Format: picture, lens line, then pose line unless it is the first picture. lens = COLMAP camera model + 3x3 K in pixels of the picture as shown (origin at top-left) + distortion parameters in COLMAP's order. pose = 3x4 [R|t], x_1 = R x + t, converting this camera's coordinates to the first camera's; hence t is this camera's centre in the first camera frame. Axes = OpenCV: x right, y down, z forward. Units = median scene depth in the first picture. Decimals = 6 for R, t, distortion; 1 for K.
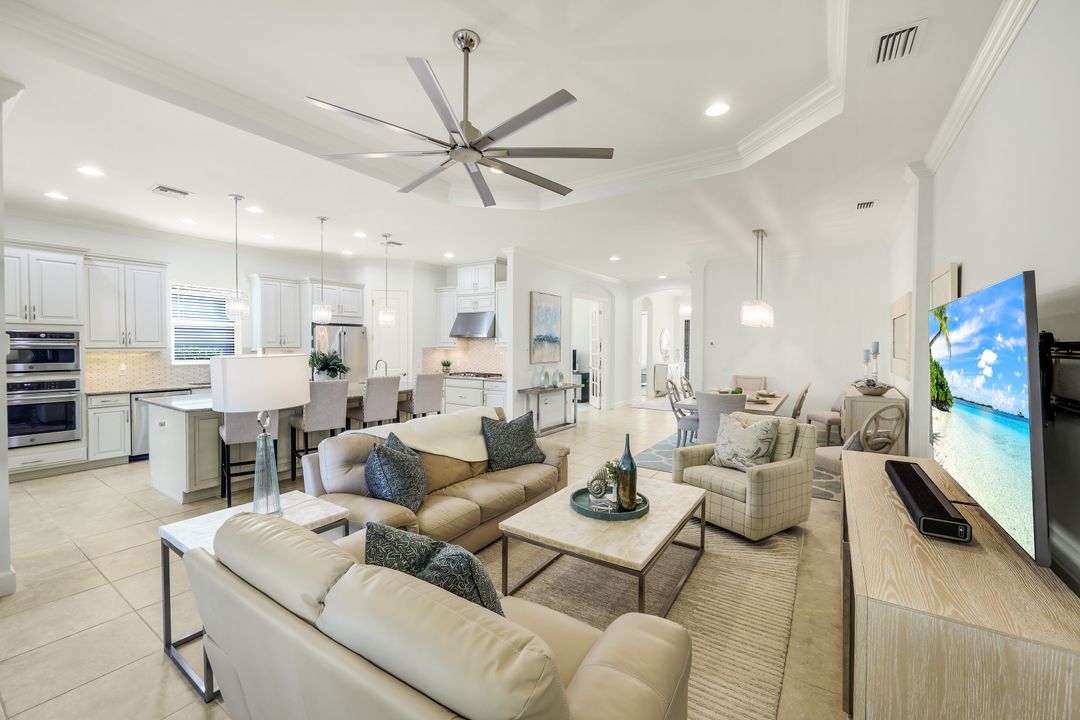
lens RADIAL K [[438.3, 0, 536.9], [0, 438.3, 355.4], [0, 0, 1]] dist [0.000707, 0.000250]
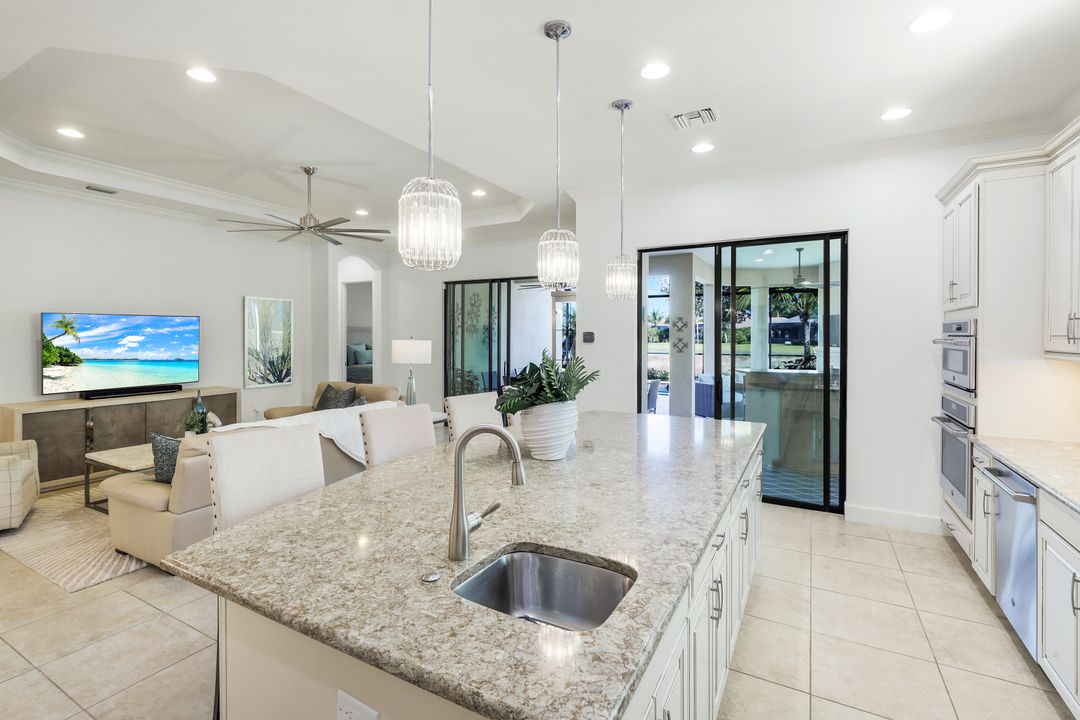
lens RADIAL K [[492.0, 0, 538.2], [0, 492.0, 342.7], [0, 0, 1]] dist [-0.000765, 0.000258]
pose [[-0.996011, -0.008038, -0.088863, -0.427108], [-0.011556, 0.999167, 0.039150, -0.039188], [0.088474, 0.040021, -0.995274, 1.432011]]
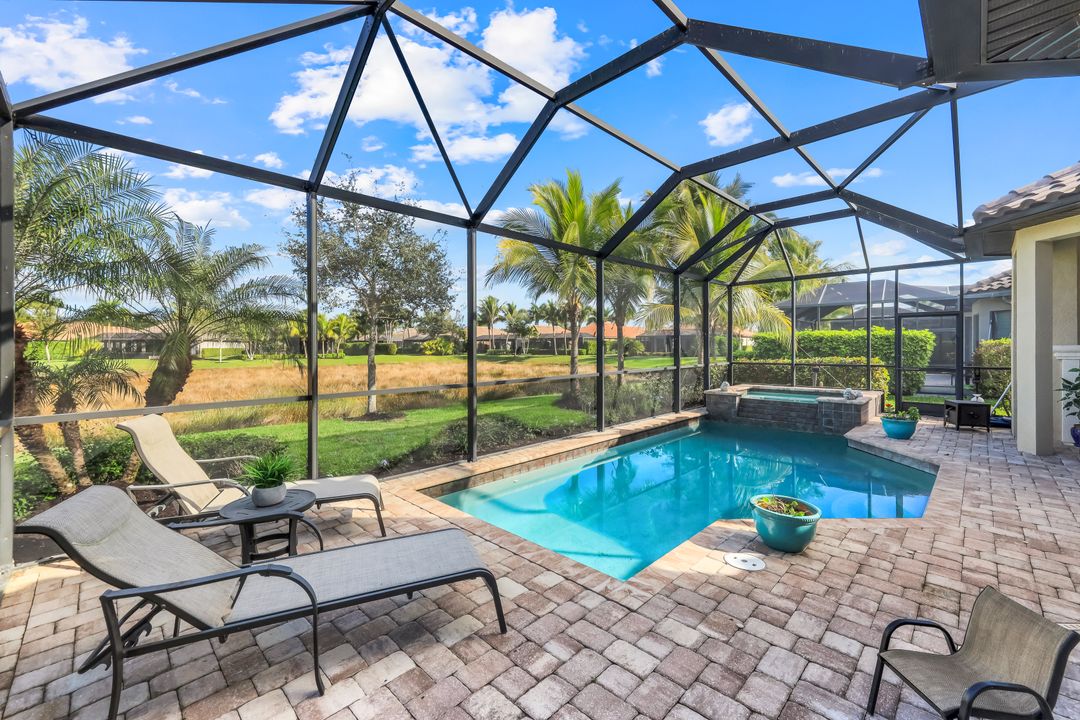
lens RADIAL K [[440.8, 0, 538.4], [0, 440.8, 349.6], [0, 0, 1]] dist [0.001372, 0.000206]
pose [[-0.183664, -0.000779, -0.982989, -0.256667], [-0.018363, 0.999828, 0.002639, 0.077067], [0.982818, 0.018535, -0.183646, -1.606342]]
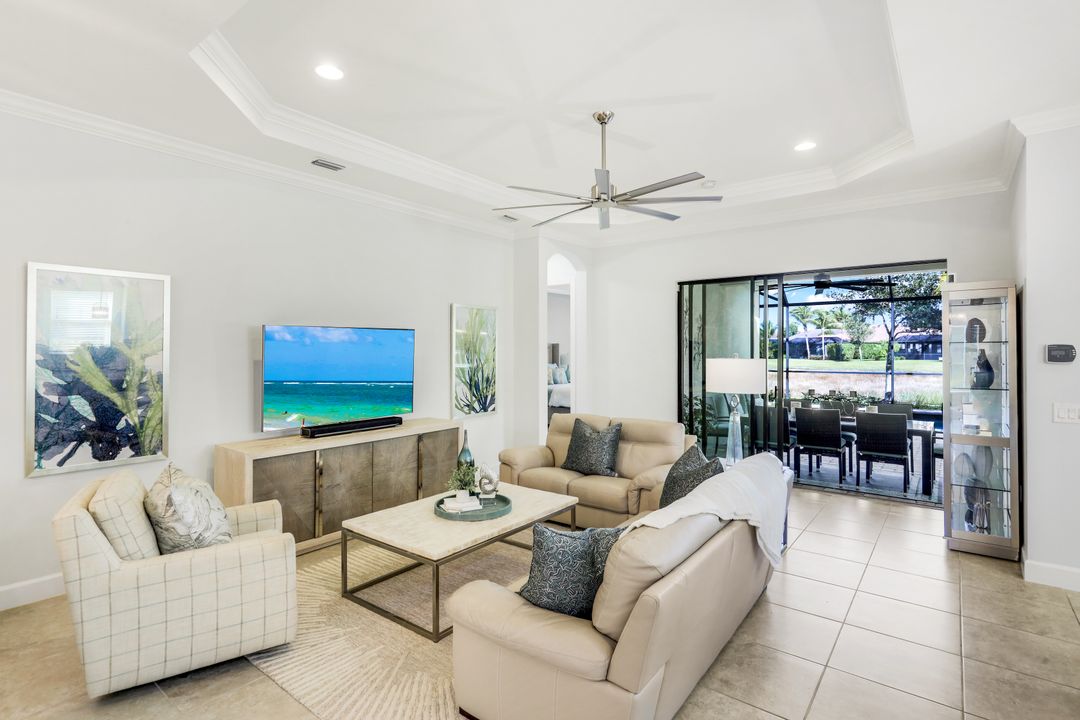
lens RADIAL K [[526.1, 0, 536.4], [0, 526.1, 349.2], [0, 0, 1]] dist [0.000935, 0.000323]
pose [[-0.997319, -0.004409, 0.073045, -0.037375], [-0.002831, 0.999761, 0.021682, -0.030553], [-0.073123, 0.021417, -0.997093, 1.164187]]
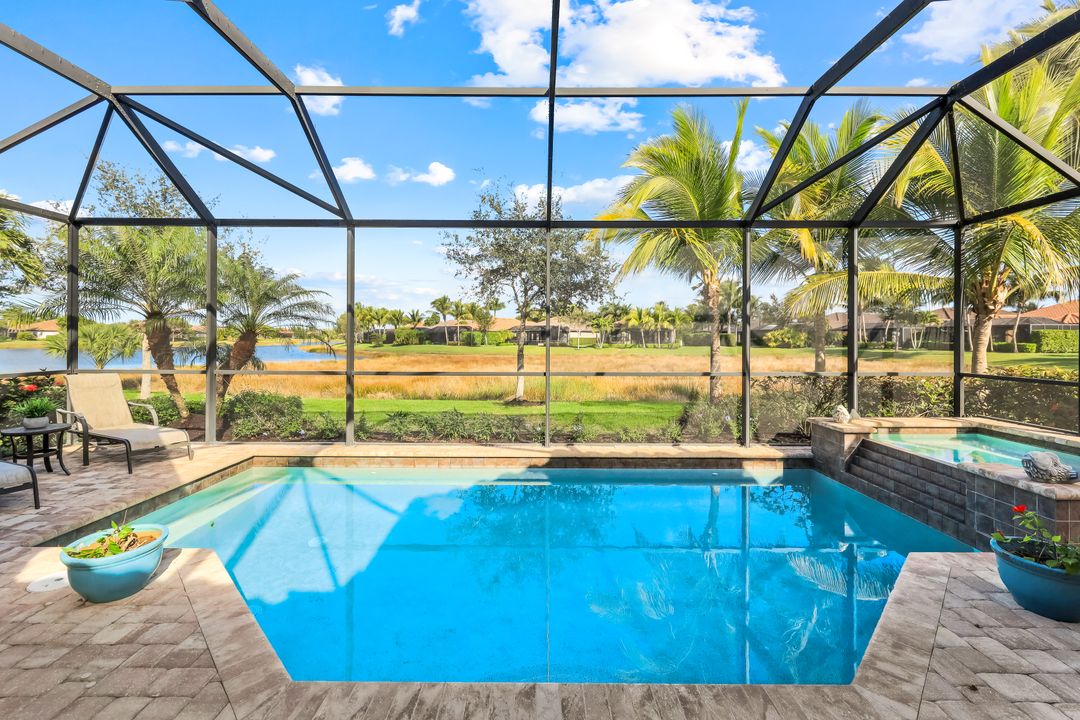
lens RADIAL K [[454.3, 0, 538.6], [0, 454.3, 341.4], [0, 0, 1]] dist [0.001901, 0.000193]
pose [[-0.828363, -0.005471, -0.560165, -1.003238], [-0.021947, 0.999502, 0.022693, 0.043792], [0.559762, 0.031092, -0.828070, -0.728031]]
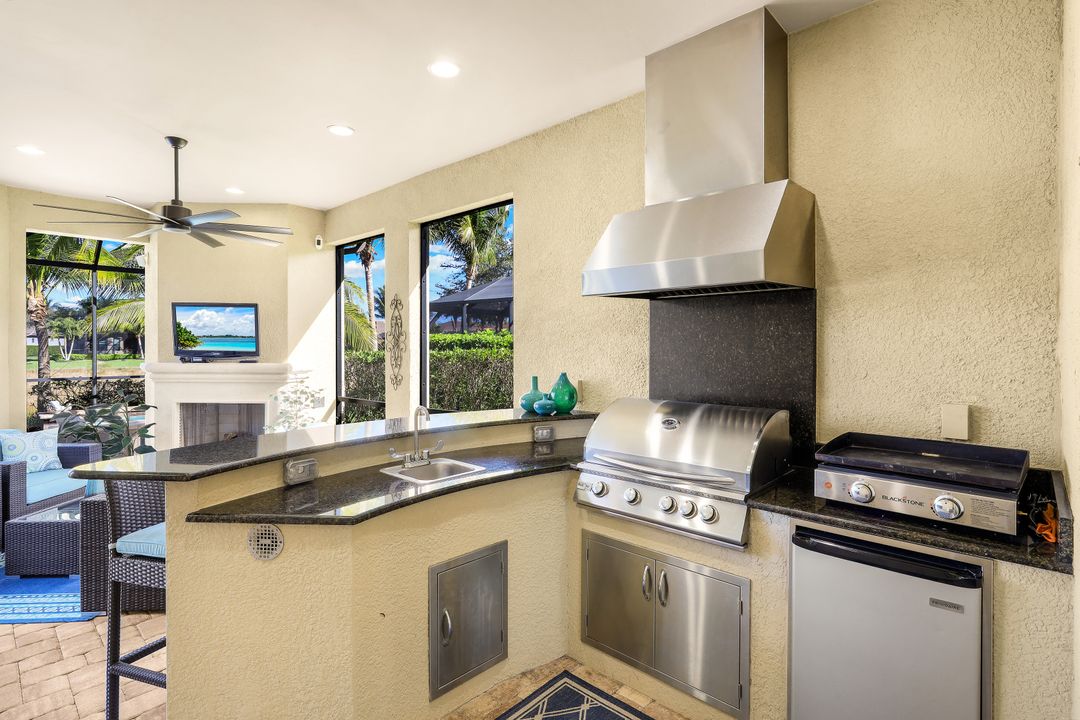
lens RADIAL K [[526.1, 0, 536.4], [0, 526.1, 349.2], [0, 0, 1]] dist [0.000935, 0.000323]
pose [[-0.153972, -0.001709, -0.988074, -0.754036], [-0.025882, 0.999662, 0.002304, -0.009481], [0.987736, 0.025928, -0.153964, 0.530185]]
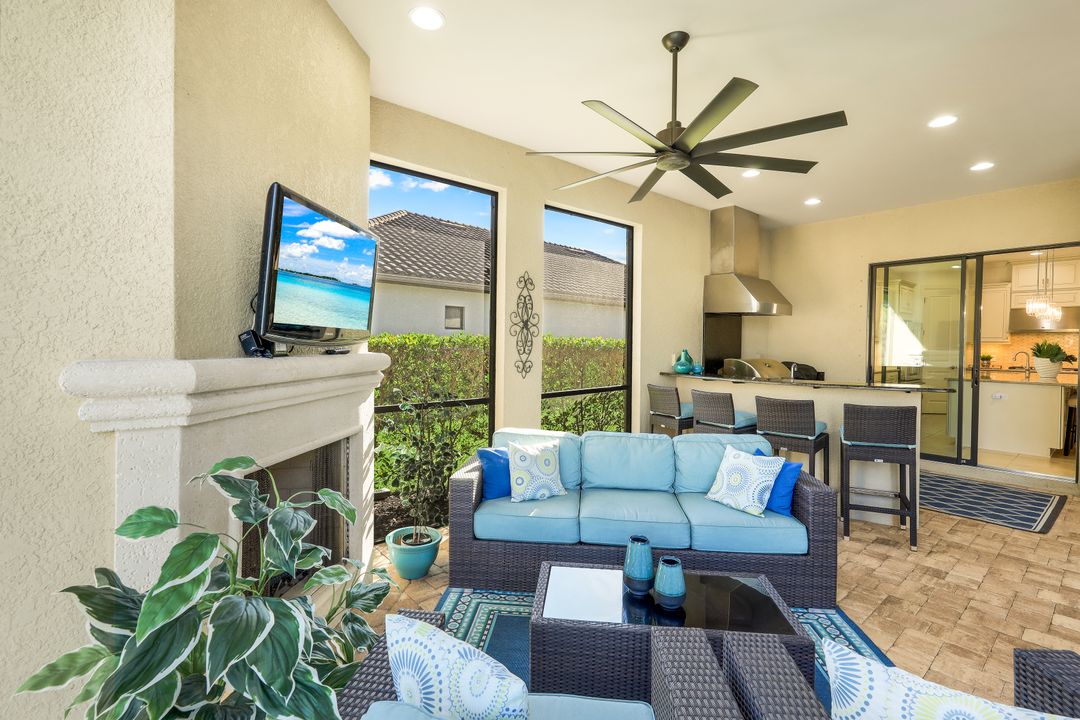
lens RADIAL K [[492.0, 0, 538.2], [0, 492.0, 342.7], [0, 0, 1]] dist [-0.000765, 0.000258]
pose [[0.961855, 0.000644, -0.273557, -1.408759], [-0.008363, 0.999599, -0.027052, 0.036446], [0.273430, 0.028308, 0.961475, -0.617694]]
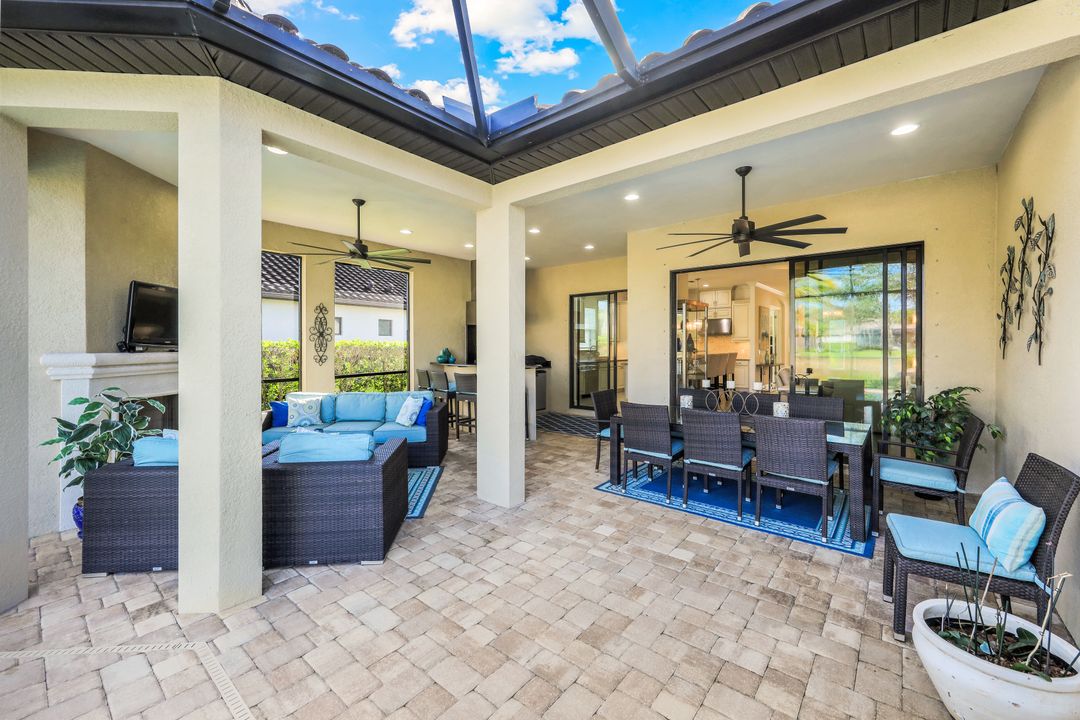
lens RADIAL K [[439.5, 0, 539.1], [0, 439.5, 341.9], [0, 0, 1]] dist [0.000339, -0.000497]
pose [[0.995305, -0.011301, -0.096125, -0.934818], [0.008205, 0.999437, -0.032545, 0.050744], [0.096439, 0.031604, 0.994837, -1.003742]]
